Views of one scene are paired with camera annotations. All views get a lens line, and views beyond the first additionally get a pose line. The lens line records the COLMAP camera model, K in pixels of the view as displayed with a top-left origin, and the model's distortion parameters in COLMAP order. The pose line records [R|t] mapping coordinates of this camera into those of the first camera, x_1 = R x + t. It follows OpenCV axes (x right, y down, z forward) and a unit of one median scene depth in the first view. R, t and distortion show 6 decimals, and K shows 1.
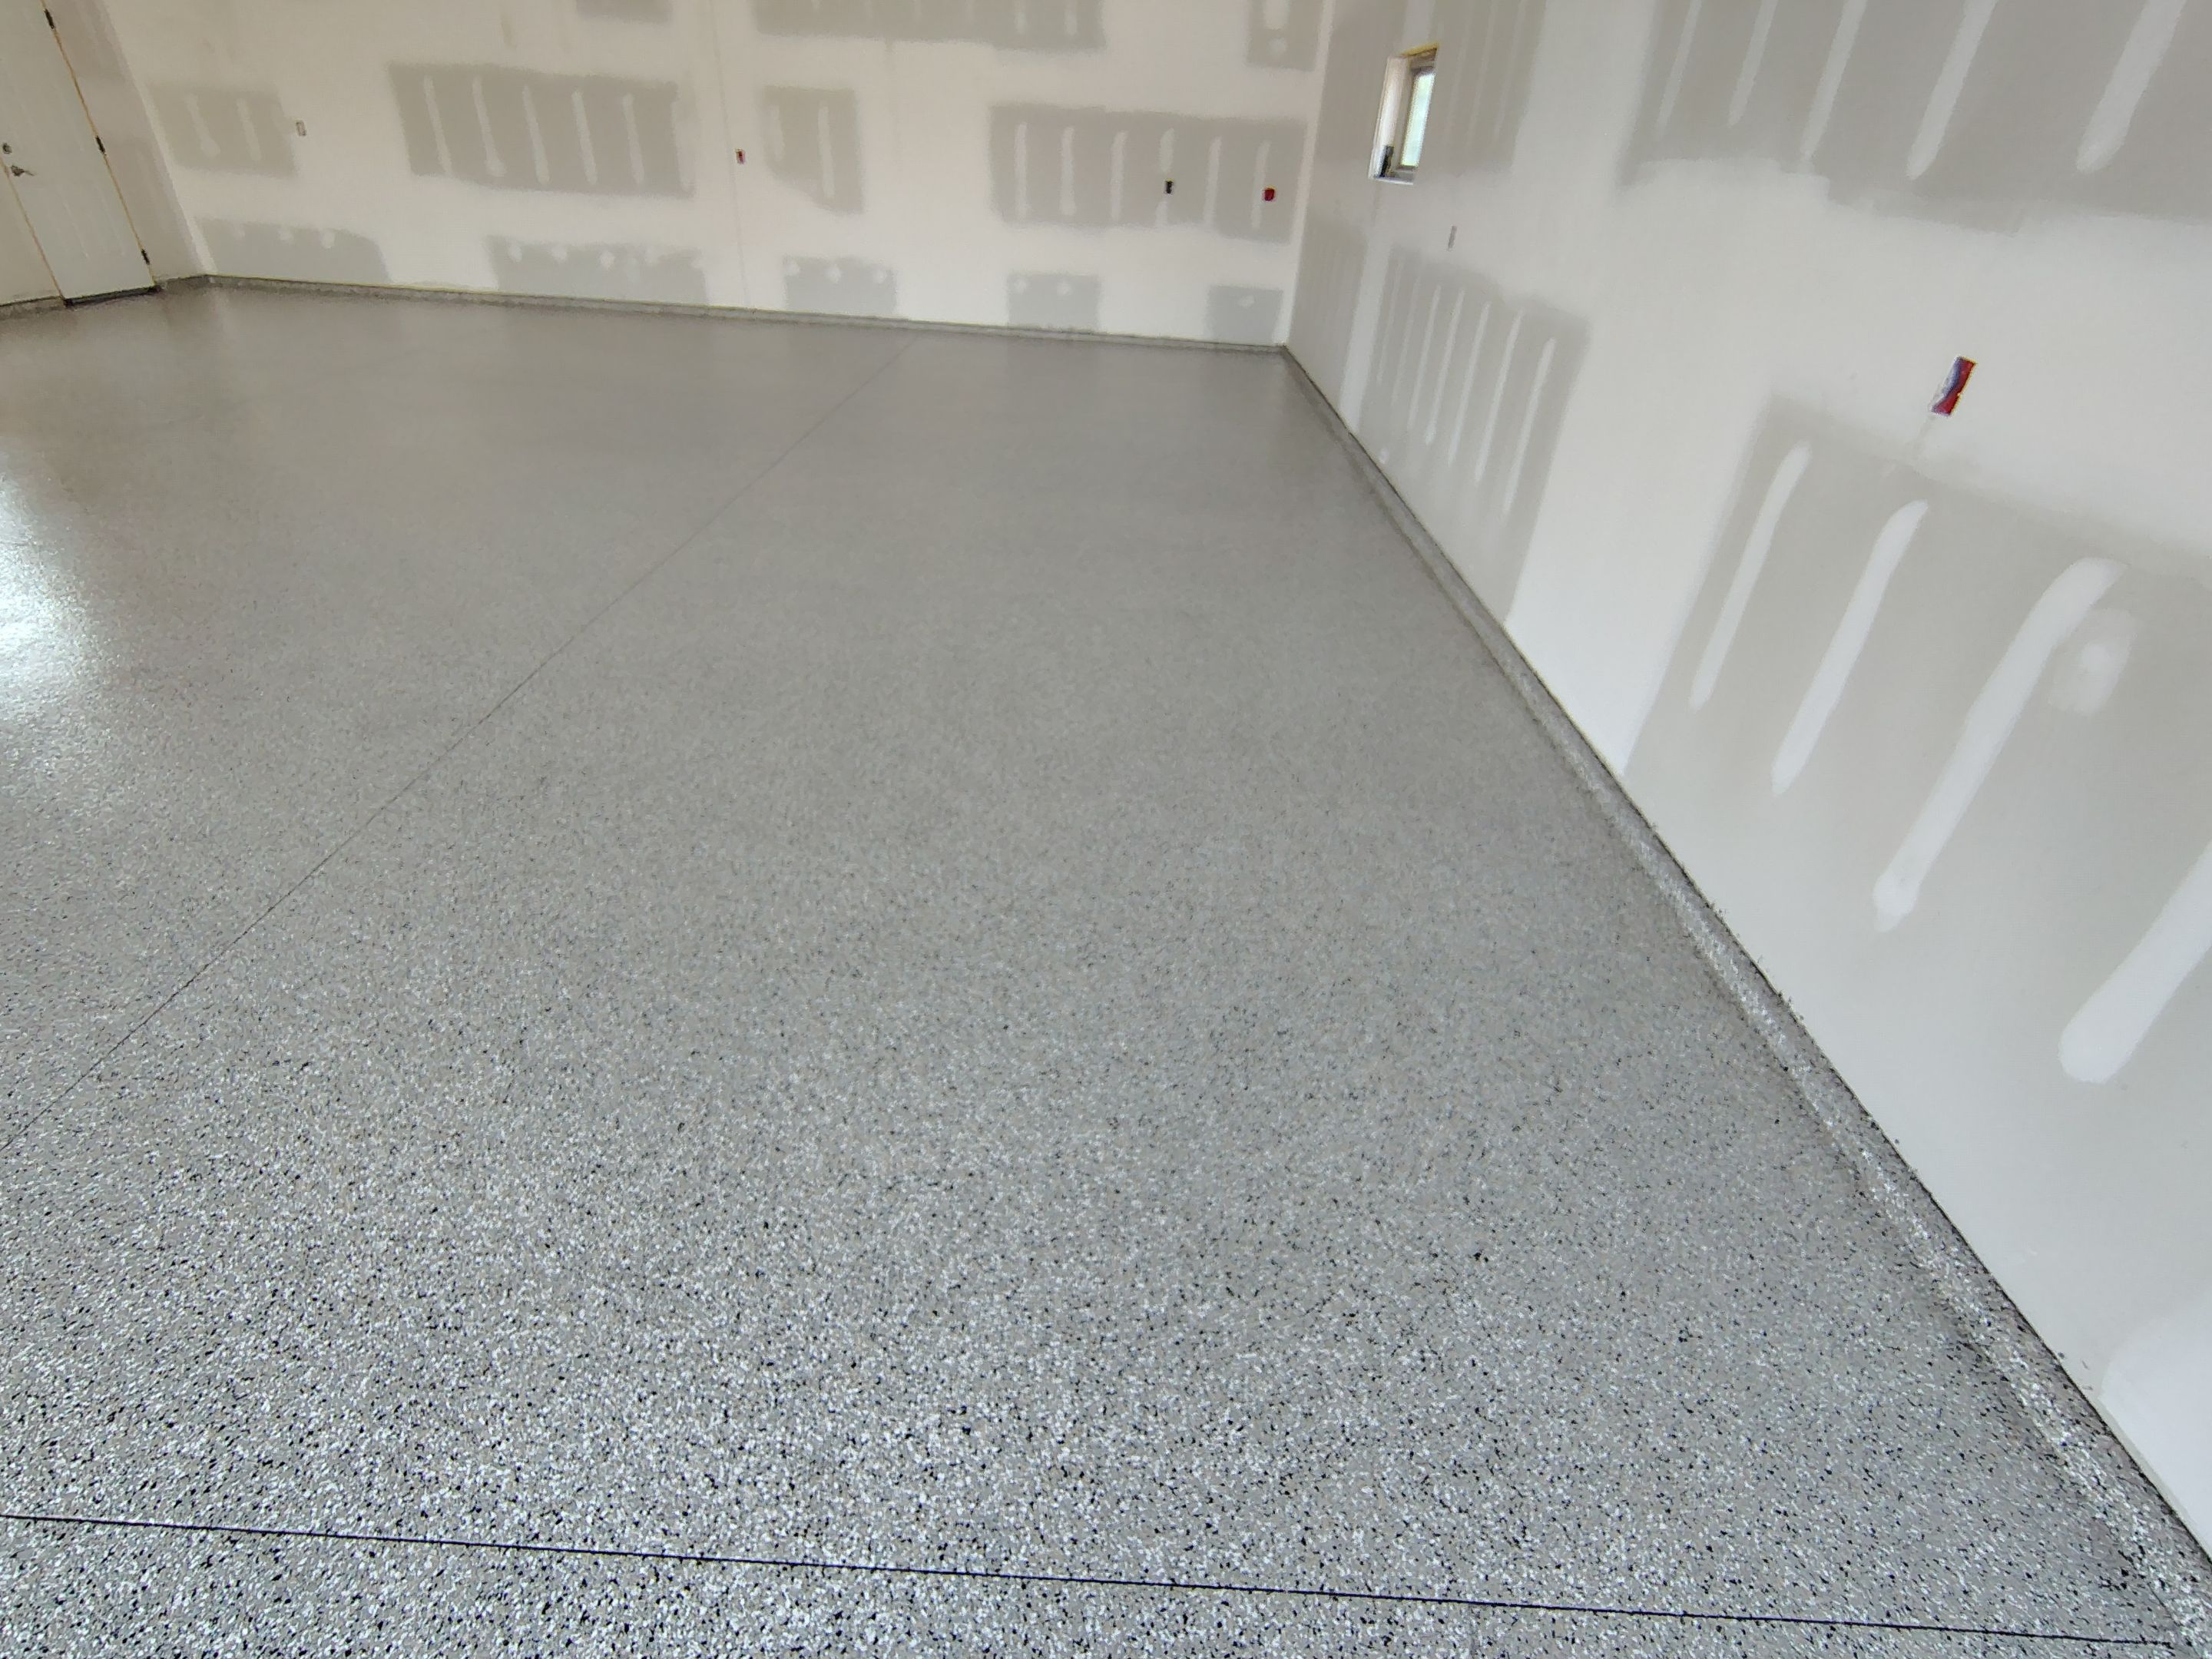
lens RADIAL K [[1031.9, 0, 1101.6], [0, 1031.9, 840.5], [0, 0, 1]] dist [-0.008637, 0.003841]
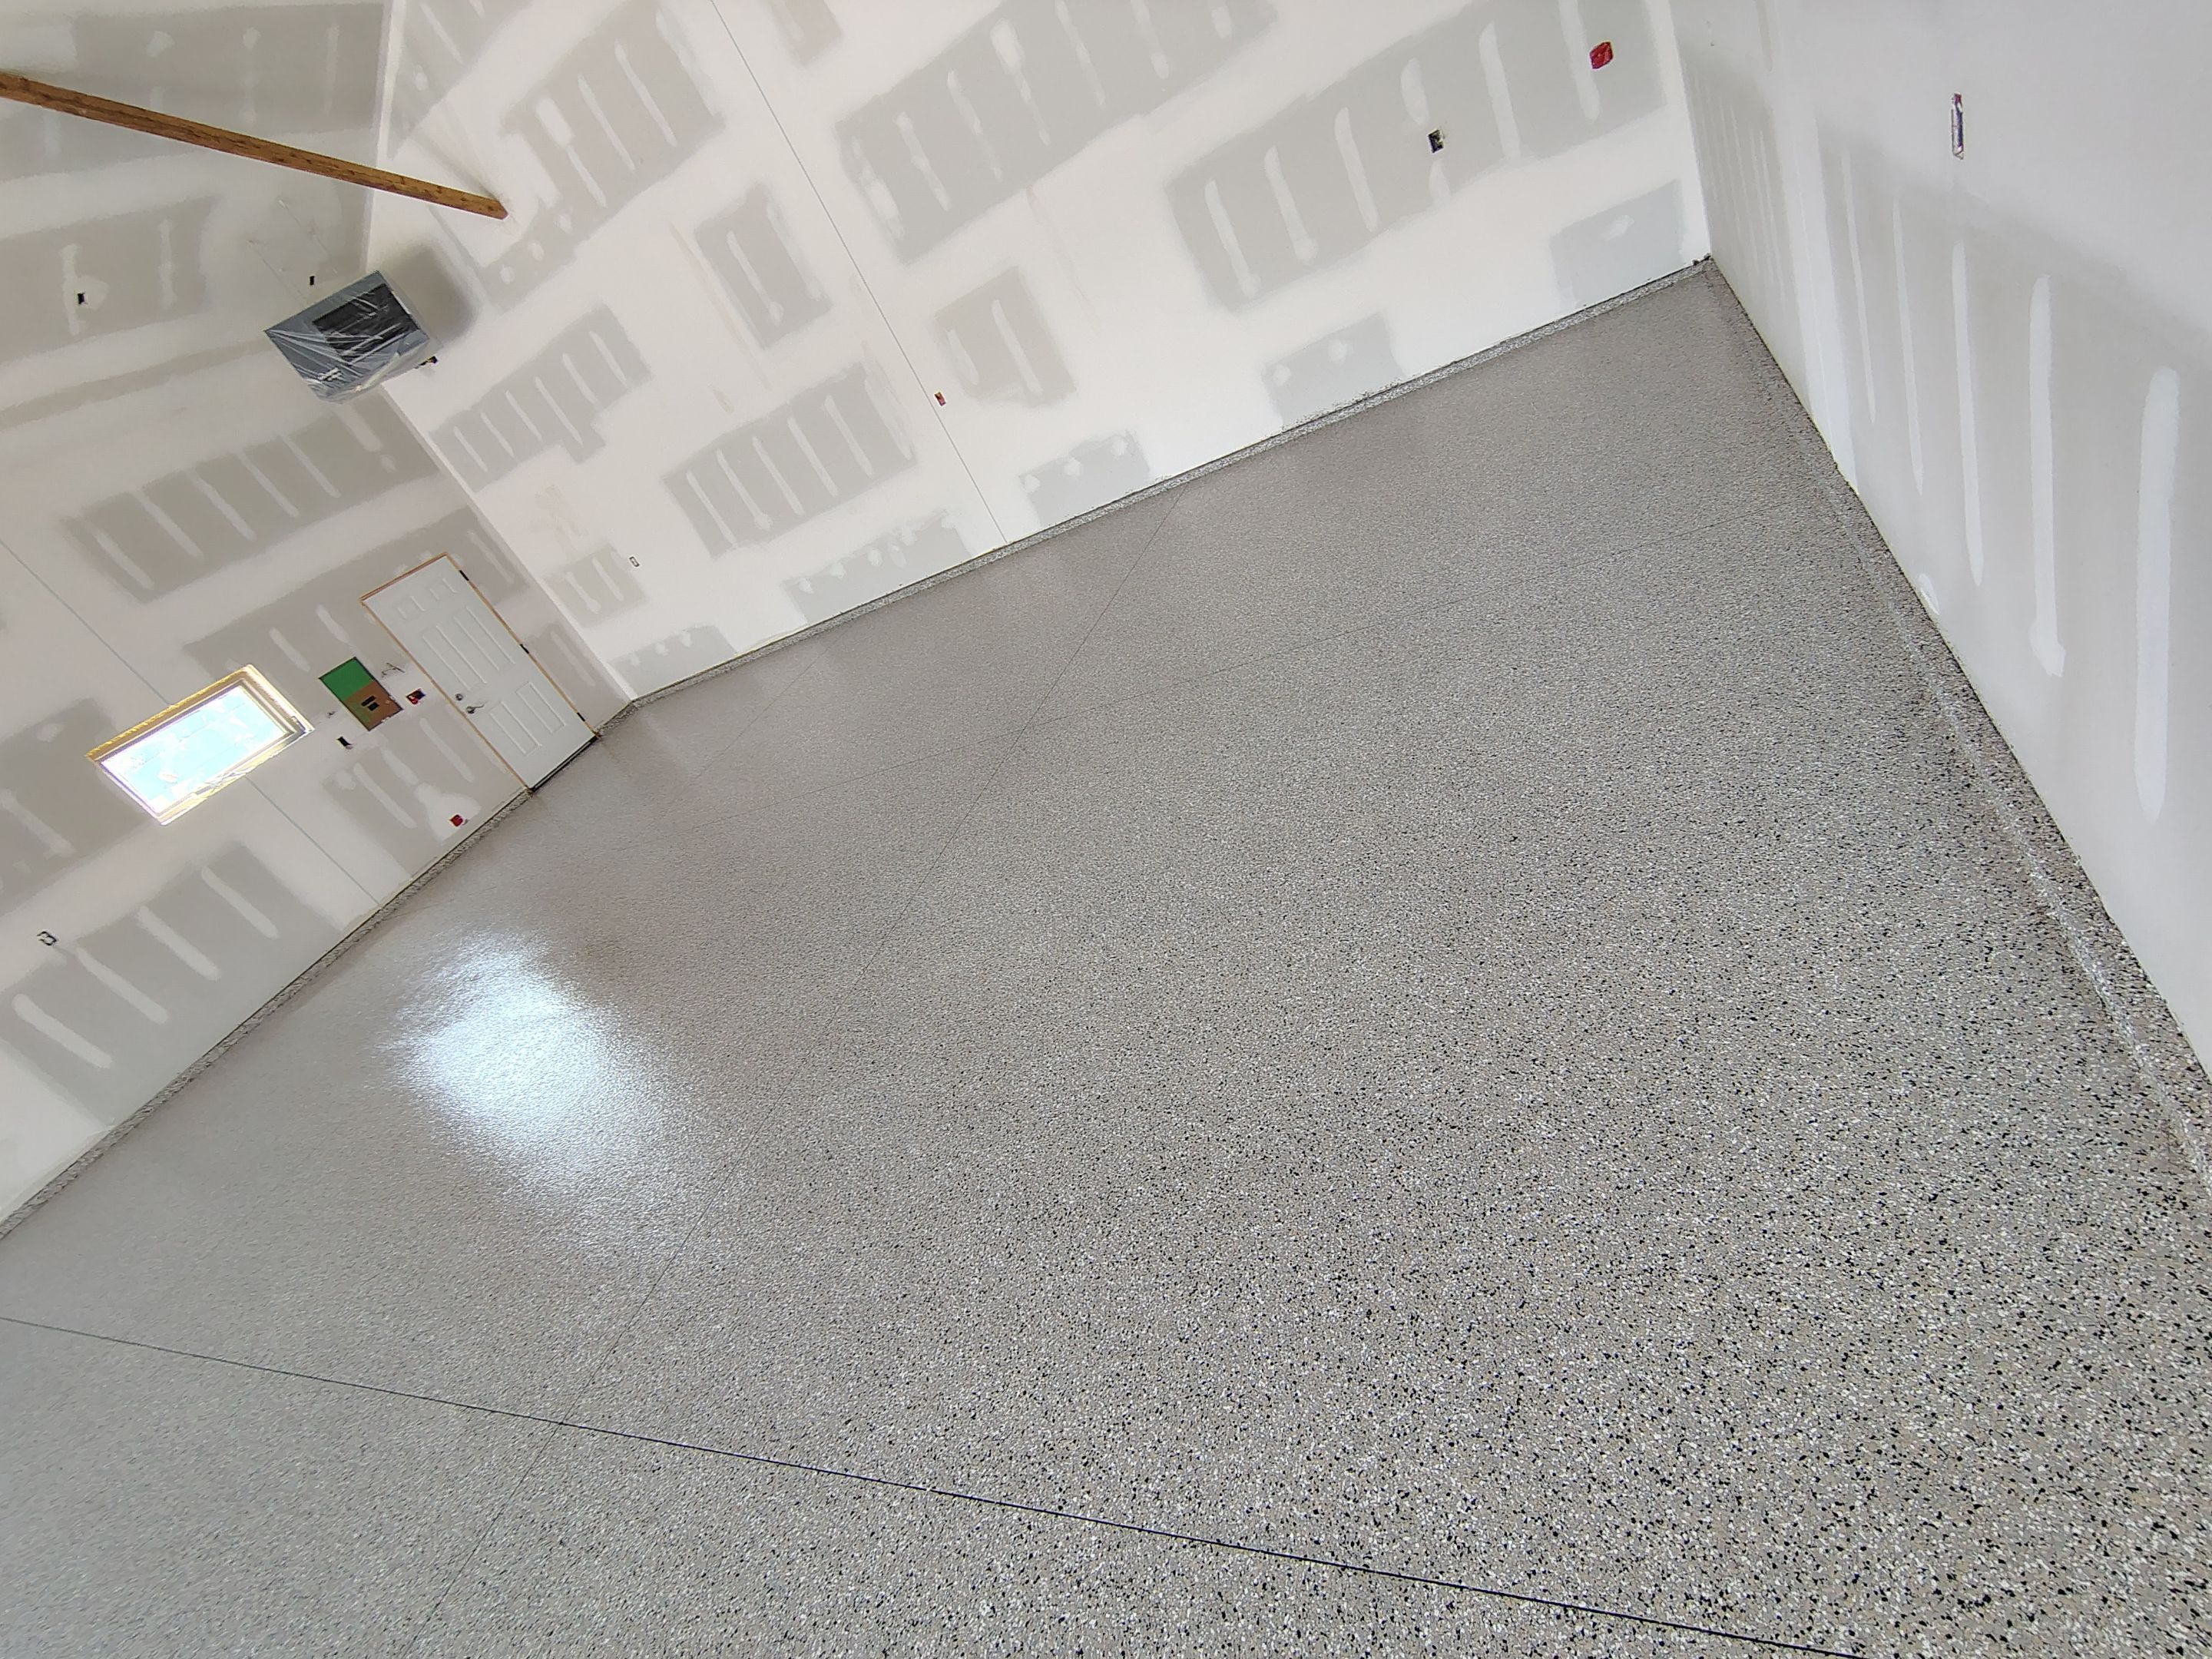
lens RADIAL K [[1031.9, 0, 1108.0], [0, 1031.9, 834.2], [0, 0, 1]] dist [-0.008637, 0.003841]
pose [[0.822585, -0.244873, -0.513216, 0.120358], [0.250332, 0.966310, -0.059826, -0.215030], [0.510576, -0.079263, 0.856172, 0.287686]]
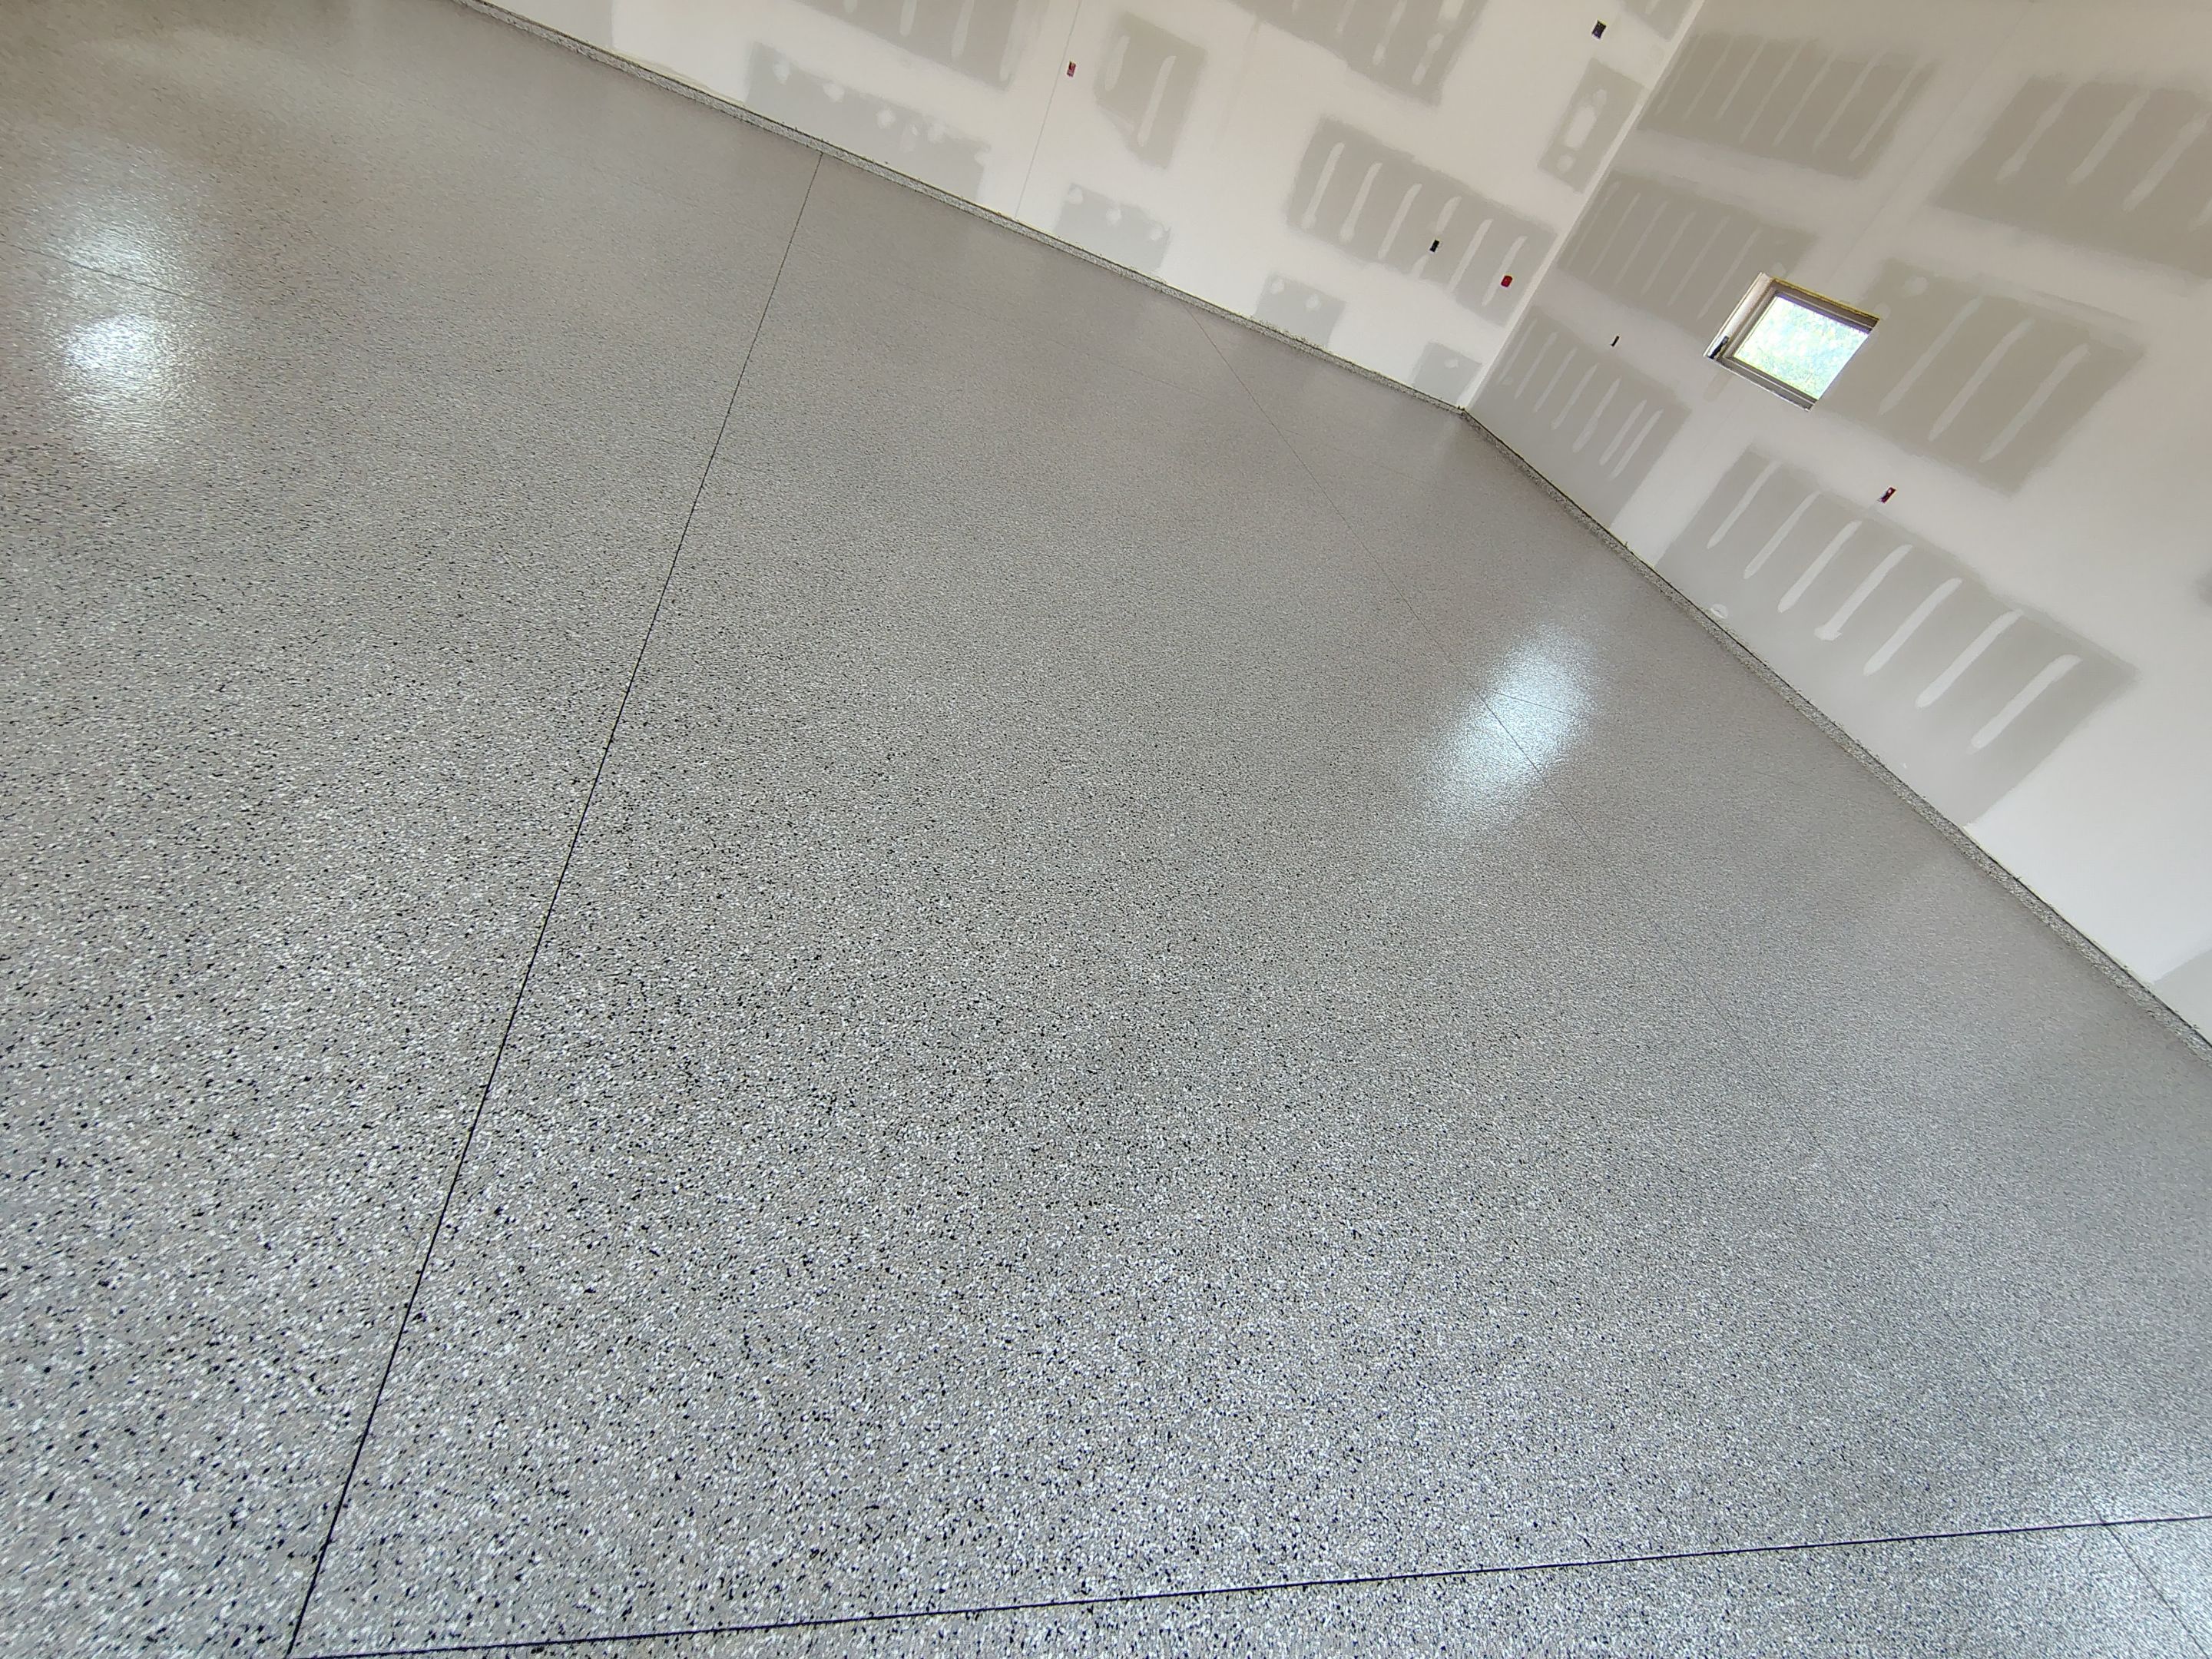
lens RADIAL K [[1031.9, 0, 1099.5], [0, 1031.9, 829.2], [0, 0, 1]] dist [-0.008637, 0.003841]
pose [[0.935135, 0.137875, 0.326363, -0.526571], [-0.169887, 0.982862, 0.071563, -0.045885], [-0.310903, -0.122366, 0.942532, 0.009364]]
